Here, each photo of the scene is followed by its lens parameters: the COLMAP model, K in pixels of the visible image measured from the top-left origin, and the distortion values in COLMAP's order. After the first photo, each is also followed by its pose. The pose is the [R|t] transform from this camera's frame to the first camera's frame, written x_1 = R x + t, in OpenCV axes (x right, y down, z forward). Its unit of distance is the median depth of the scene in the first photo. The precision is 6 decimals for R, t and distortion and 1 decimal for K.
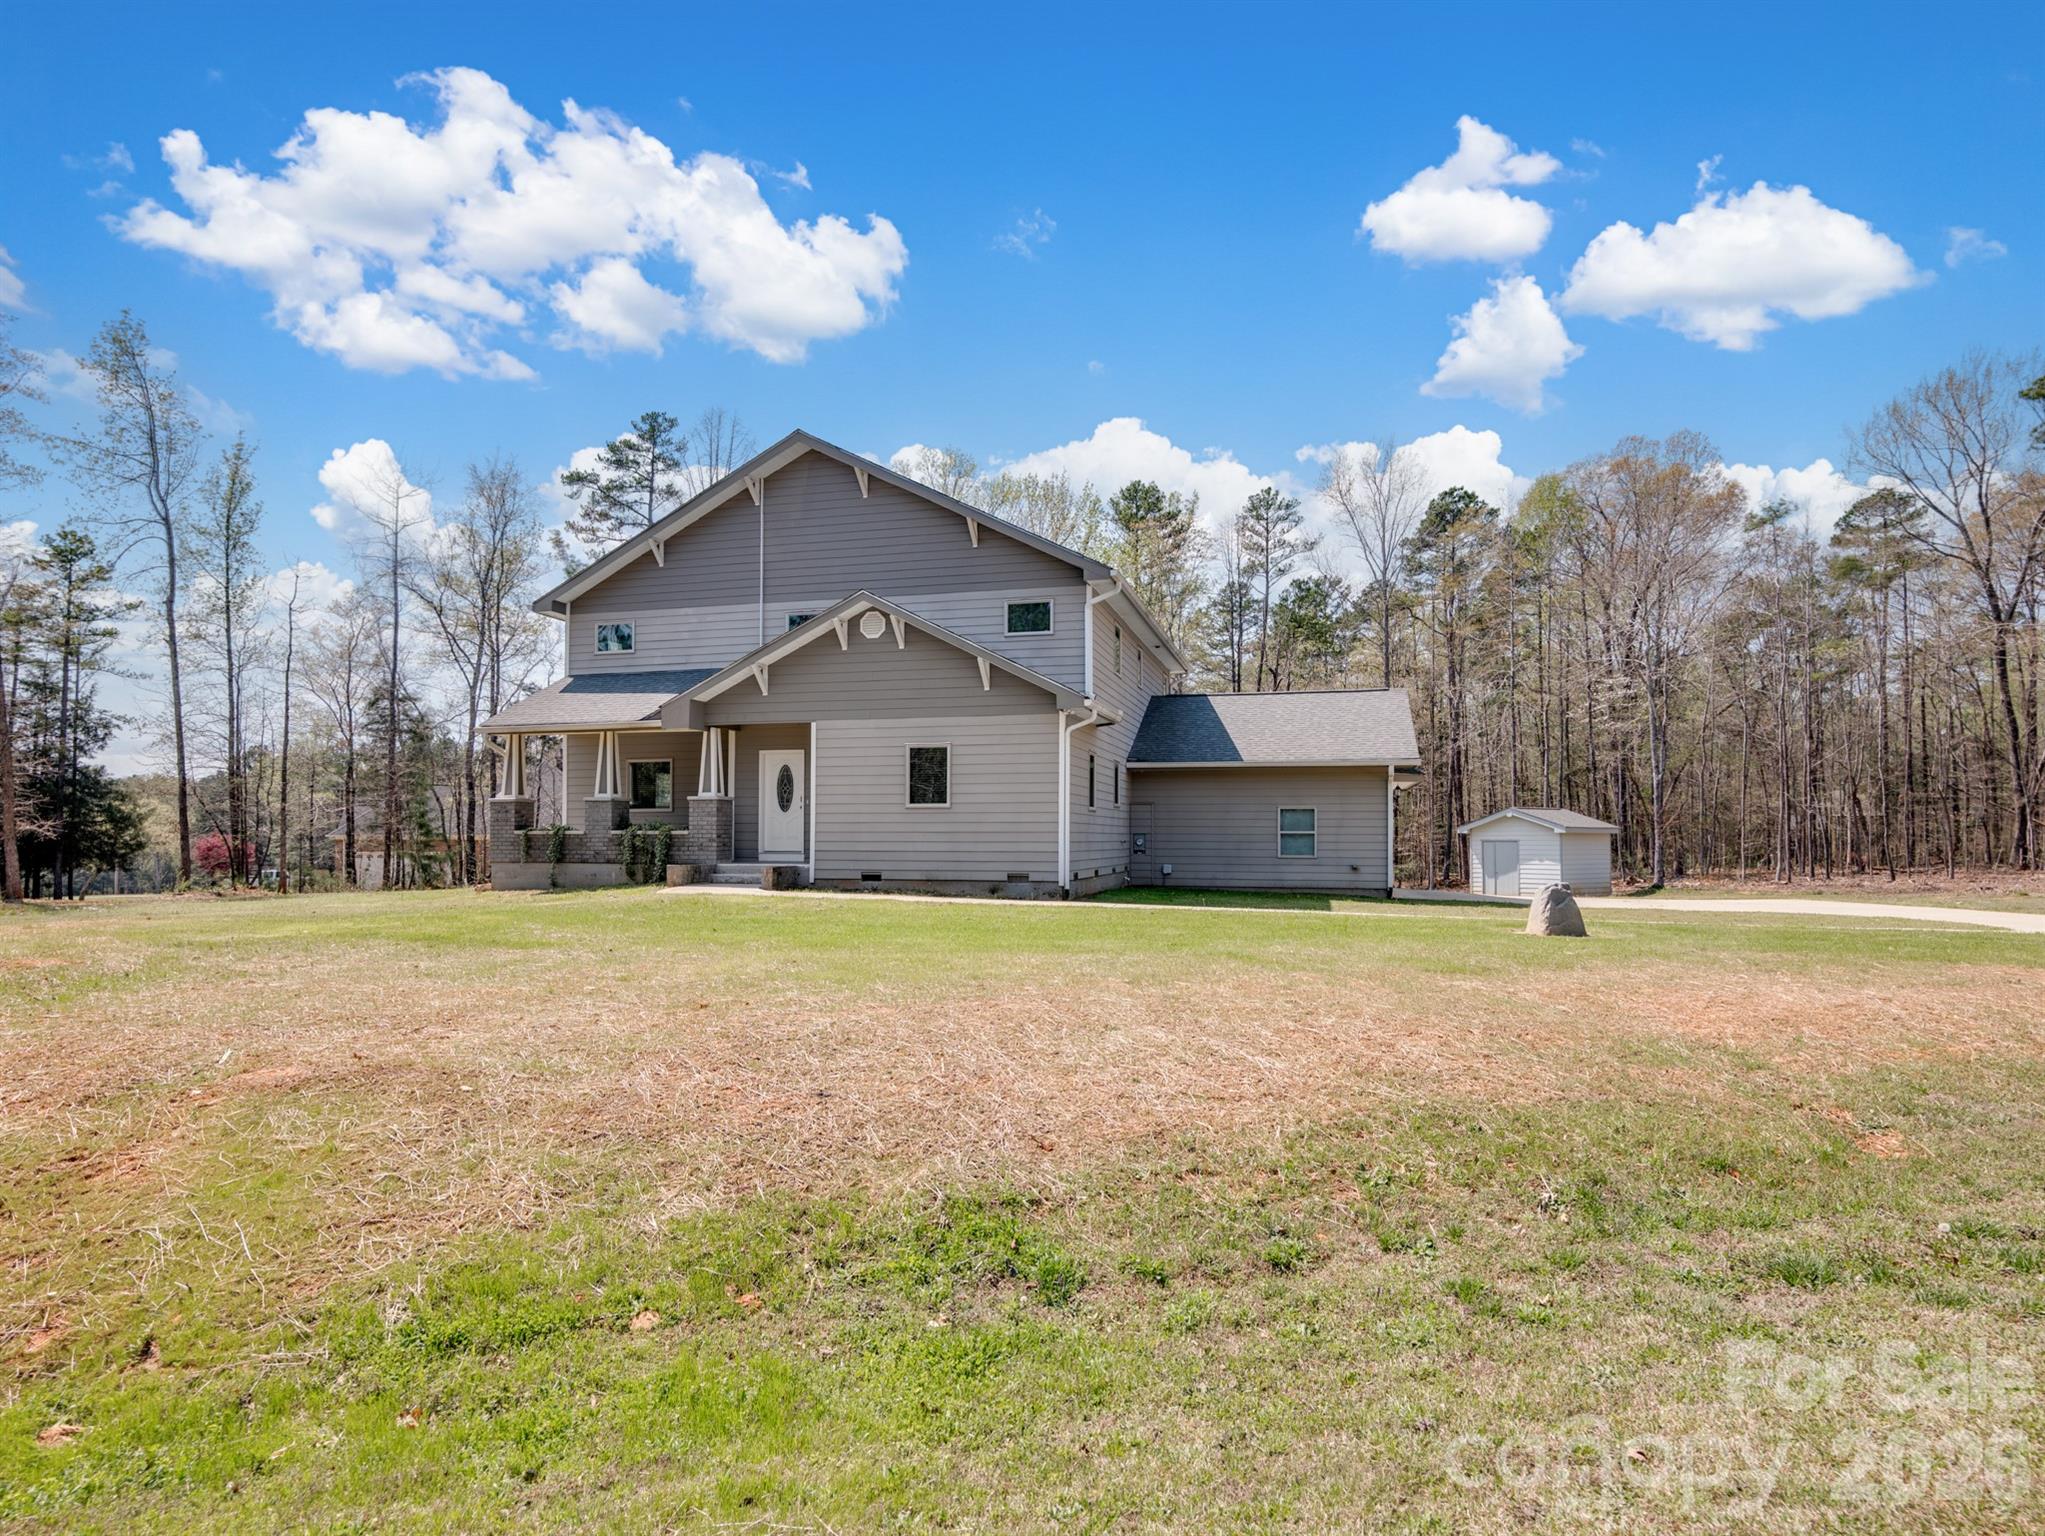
lens RADIAL K [[1148.0, 0, 1030.0], [0, 1148.0, 812.7], [0, 0, 1]] dist [-0.038871, 0.022832]
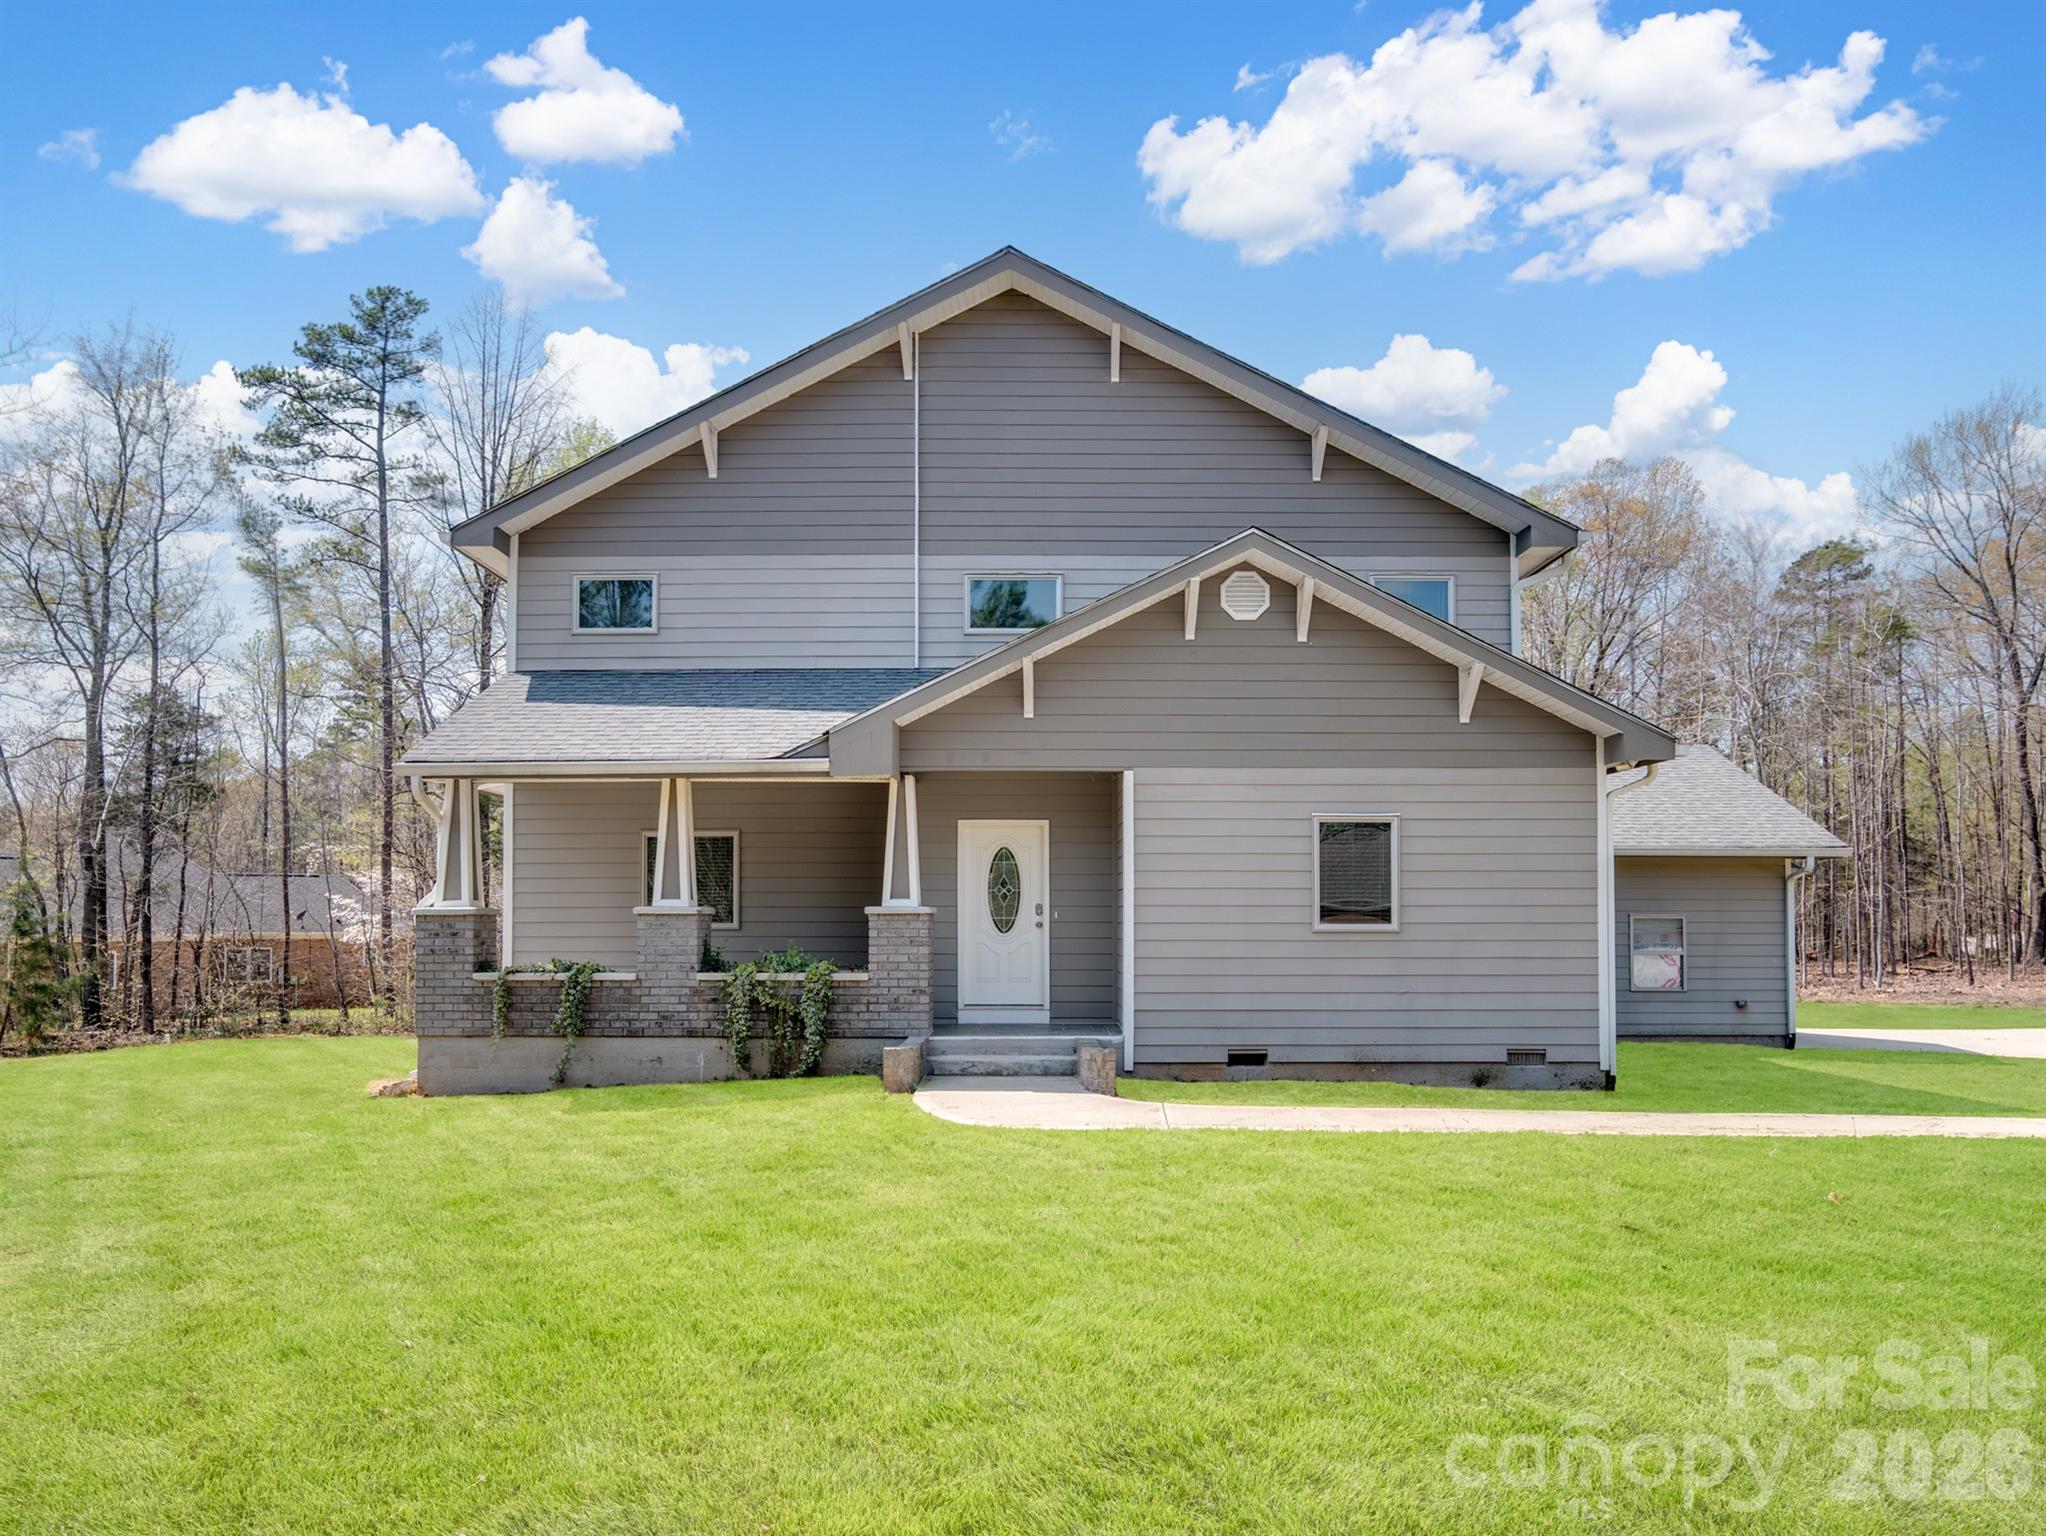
lens RADIAL K [[1335.3, 0, 1024.6], [0, 1335.3, 886.4], [0, 0, 1]] dist [-0.007697, -0.001813]
pose [[0.967716, 0.003463, 0.252021, -0.239646], [-0.003238, 0.999994, -0.001309, -0.014505], [-0.252024, 0.000451, 0.967721, 0.246609]]
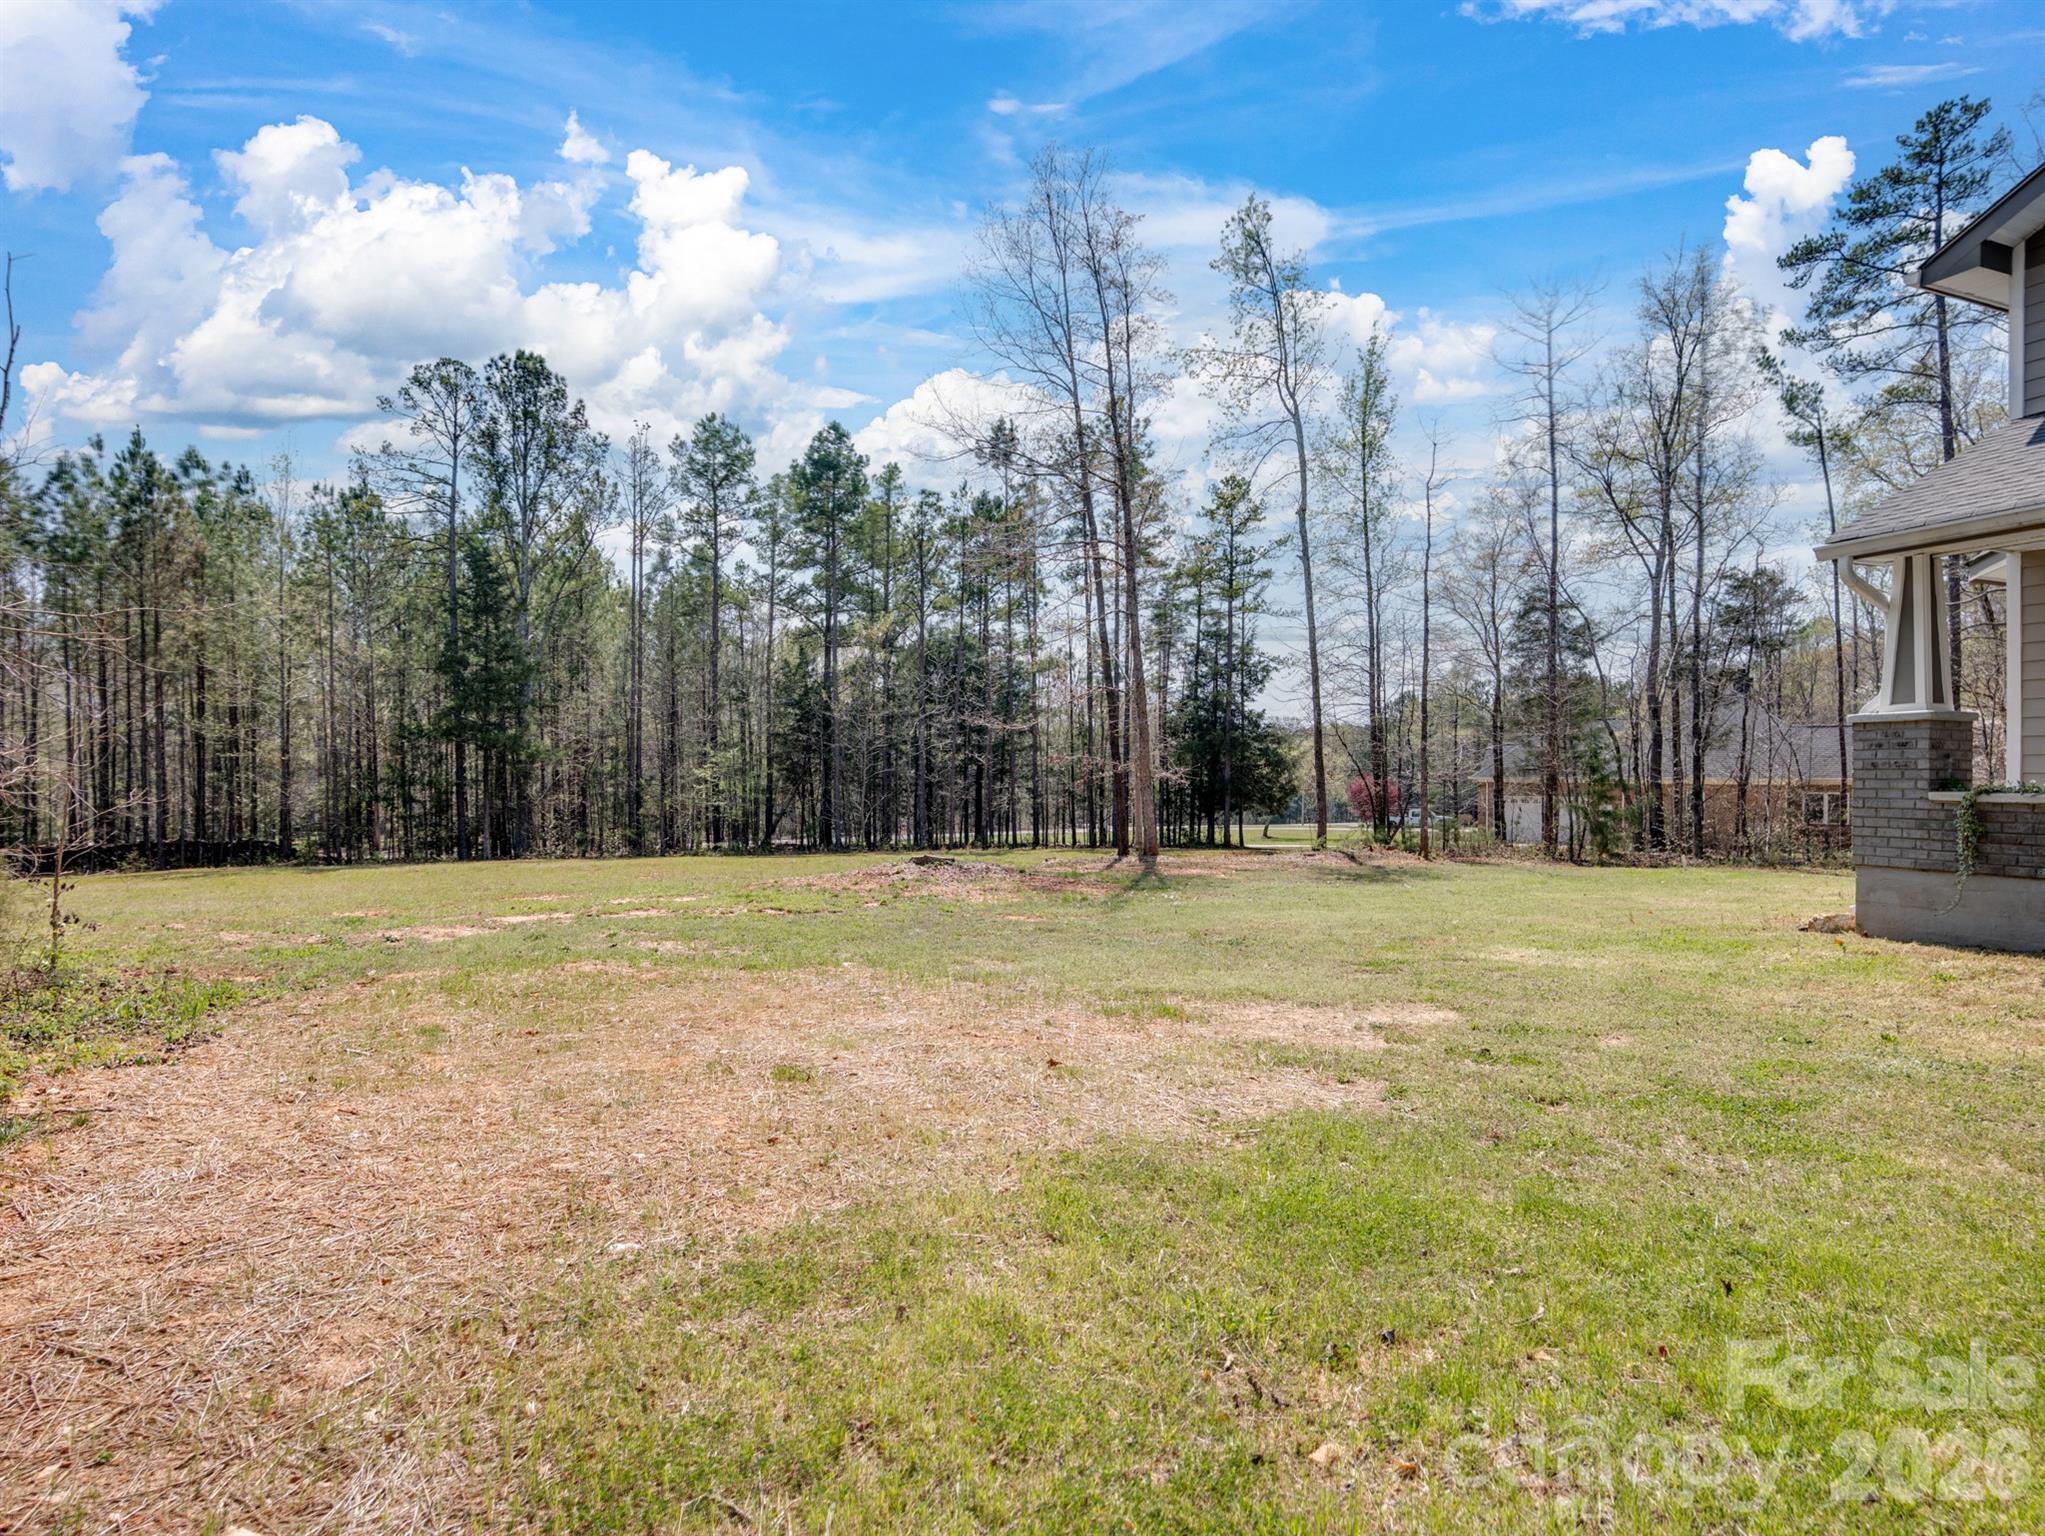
lens RADIAL K [[1077.9, 0, 1019.8], [0, 1077.9, 781.6], [0, 0, 1]] dist [-0.046028, 0.015750]
pose [[0.583074, 0.006787, -0.812390, -0.222068], [0.016606, 0.999657, 0.020270, -0.000484], [0.812249, -0.025309, 0.582762, 0.345444]]
